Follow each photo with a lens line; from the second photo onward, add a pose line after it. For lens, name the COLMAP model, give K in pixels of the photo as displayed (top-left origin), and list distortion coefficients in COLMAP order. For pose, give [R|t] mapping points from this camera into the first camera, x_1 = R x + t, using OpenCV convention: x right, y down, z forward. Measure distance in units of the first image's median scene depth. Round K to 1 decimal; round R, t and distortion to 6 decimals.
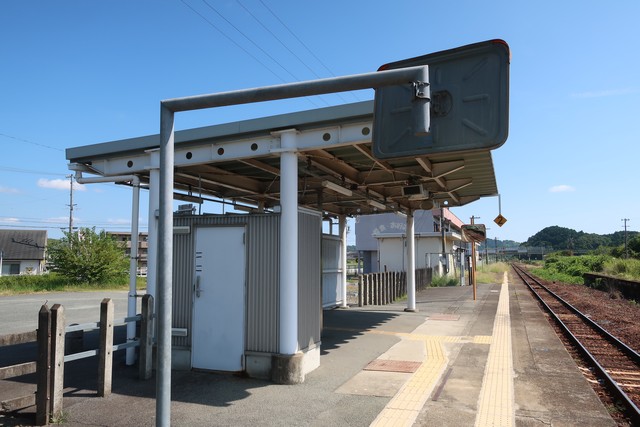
lens RADIAL K [[465.9, 0, 322.4], [0, 465.9, 221.8], [0, 0, 1]] dist [-0.005351, -0.002301]
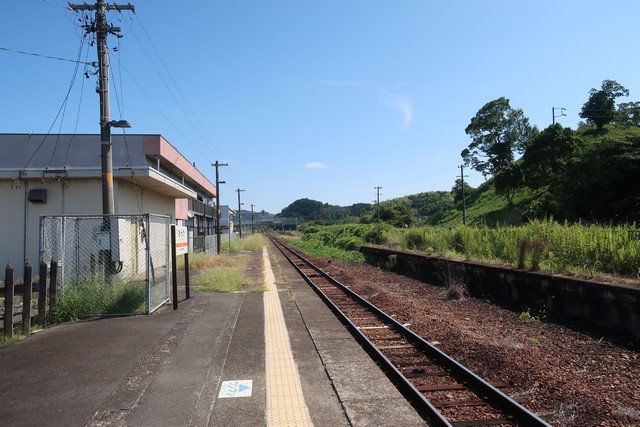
lens RADIAL K [[465.9, 0, 322.4], [0, 465.9, 221.8], [0, 0, 1]] dist [-0.005351, -0.002301]
pose [[0.875289, -0.011764, 0.483457, 0.099936], [-0.017045, 0.998333, 0.055151, 0.020928], [-0.483300, -0.056513, 0.873629, 0.264426]]
